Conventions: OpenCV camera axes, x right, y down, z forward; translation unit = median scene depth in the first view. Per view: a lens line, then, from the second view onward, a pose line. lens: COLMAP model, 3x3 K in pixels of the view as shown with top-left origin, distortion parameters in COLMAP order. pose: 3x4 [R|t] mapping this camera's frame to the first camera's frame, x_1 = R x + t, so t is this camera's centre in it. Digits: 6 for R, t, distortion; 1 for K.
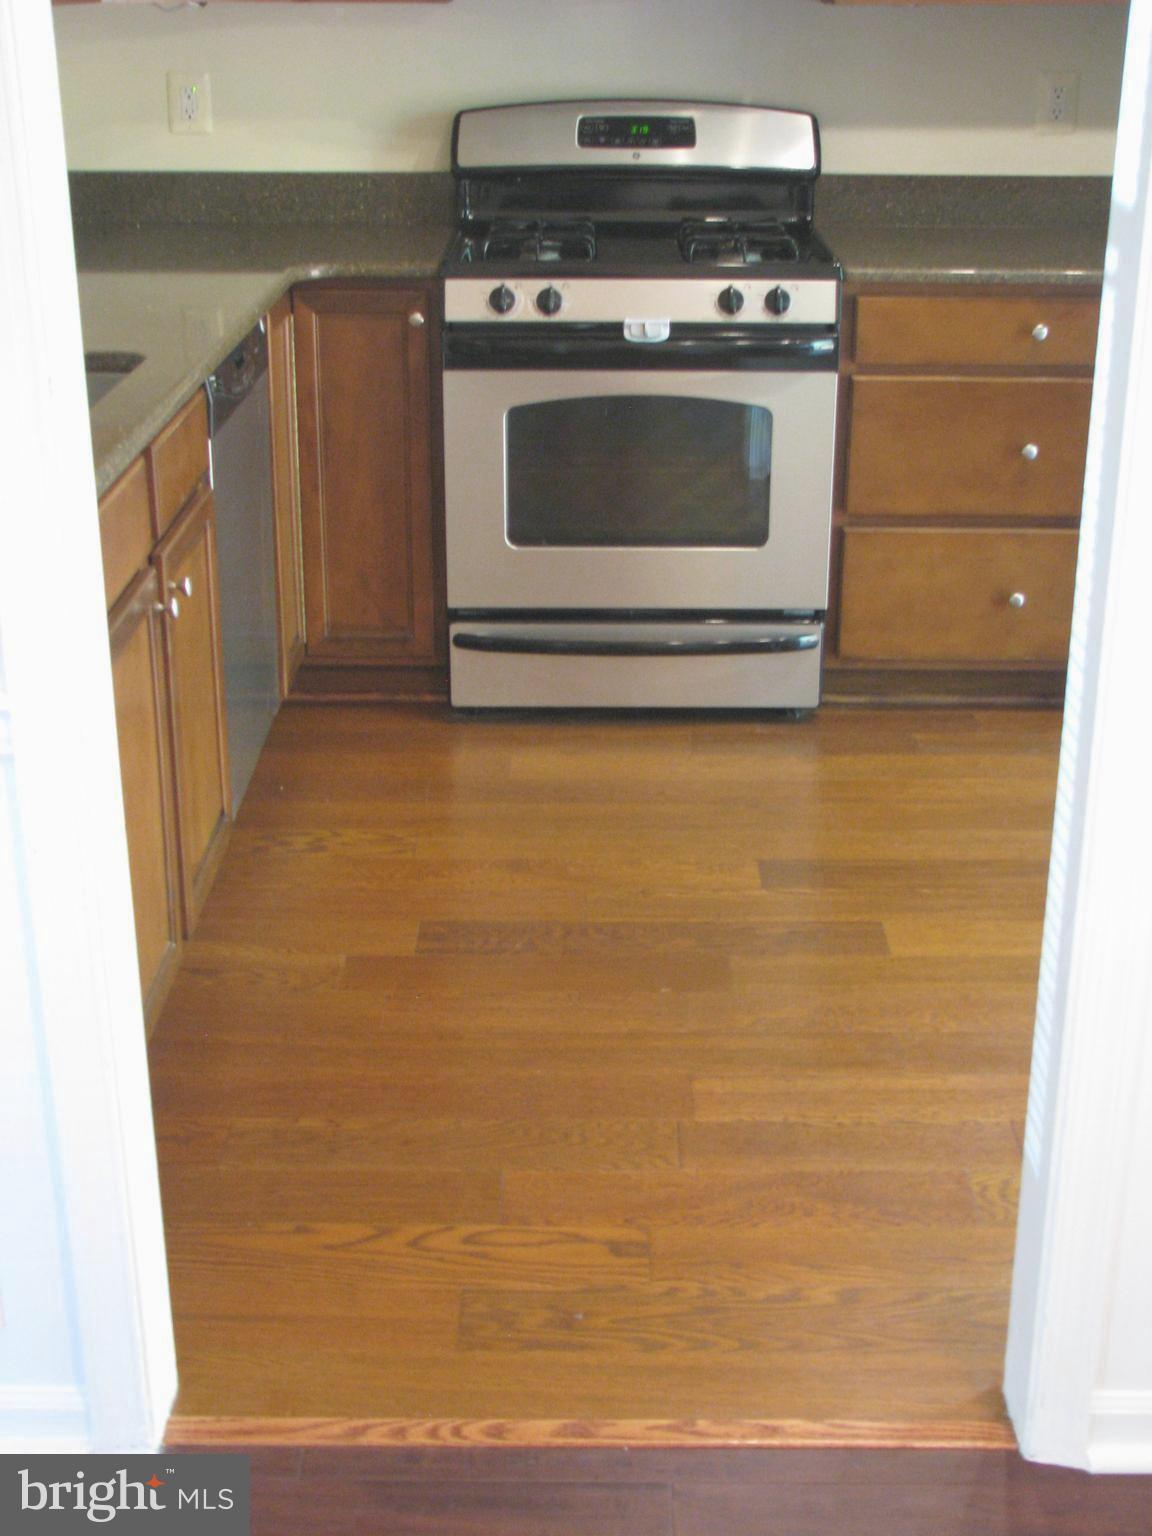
lens RADIAL K [[2101.4, 0, 572.9], [0, 2101.4, 767.0], [0, 0, 1]] dist [-0.034076, 0.000000]
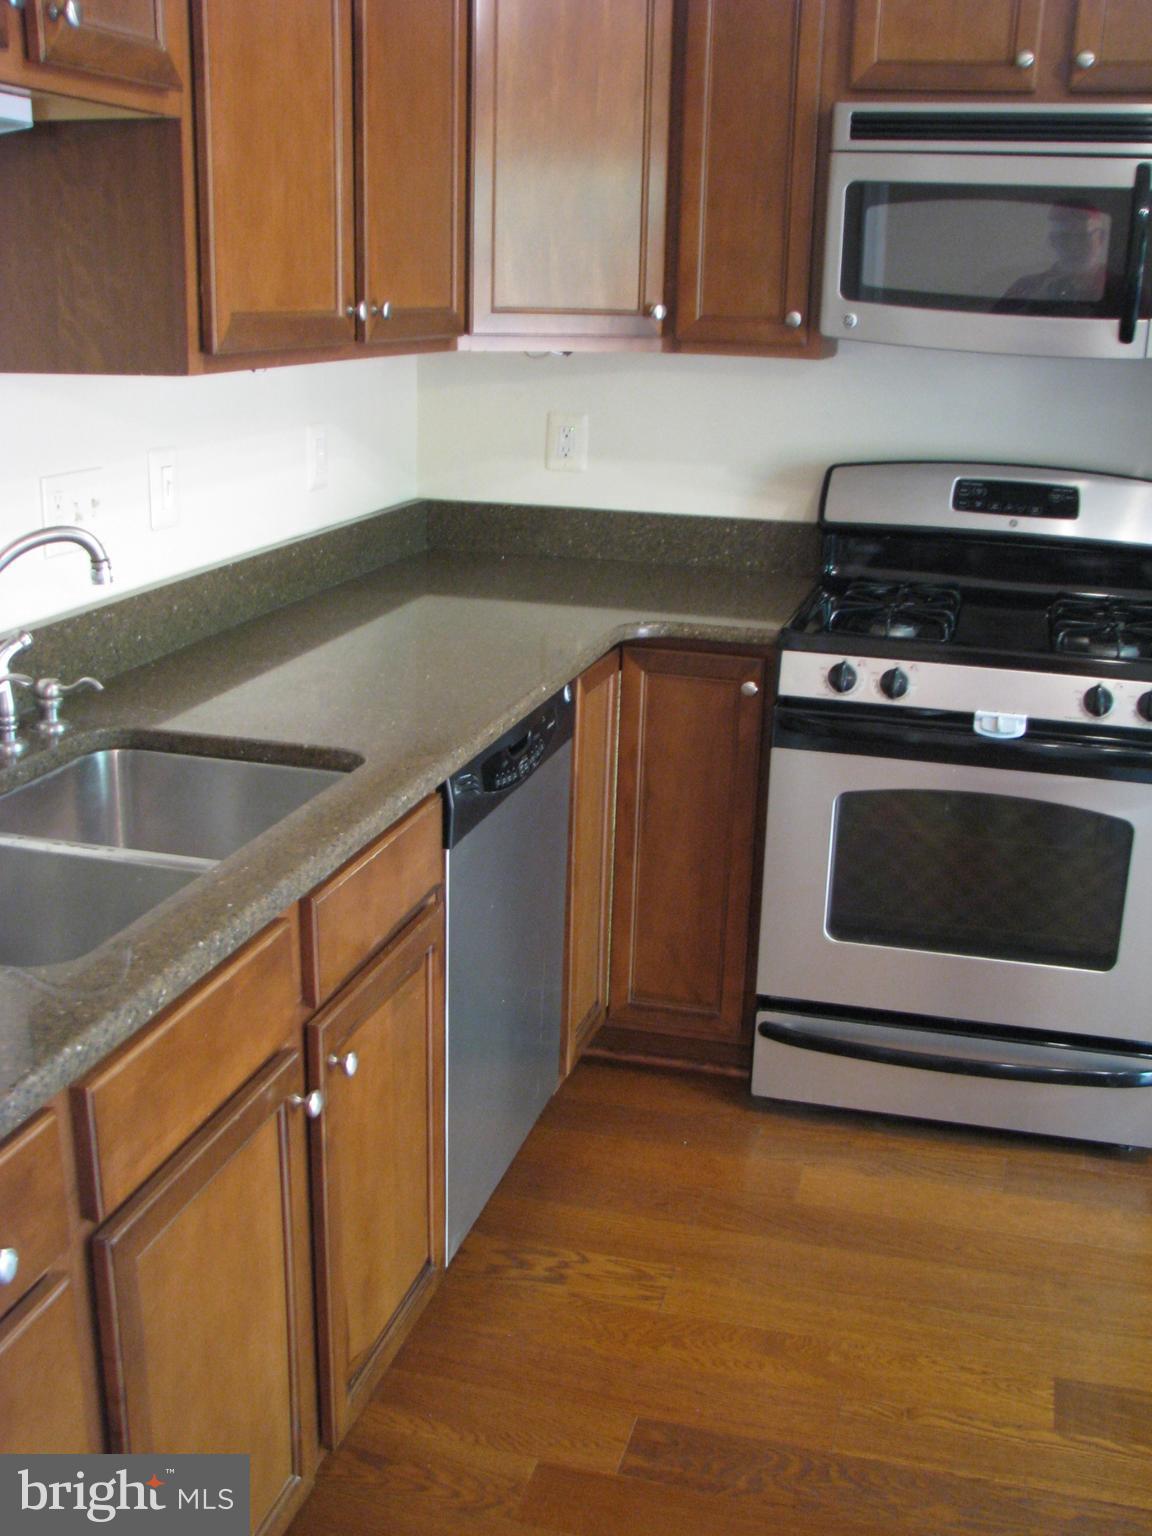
lens RADIAL K [[1654.0, 0, 577.2], [0, 1654.0, 770.3], [0, 0, 1]] dist [-0.141490, 0.000000]
pose [[0.966028, 0.096001, -0.239944, 0.030032], [-0.116609, 0.990478, -0.073188, -0.115077], [0.230633, 0.098681, 0.968024, 0.280159]]
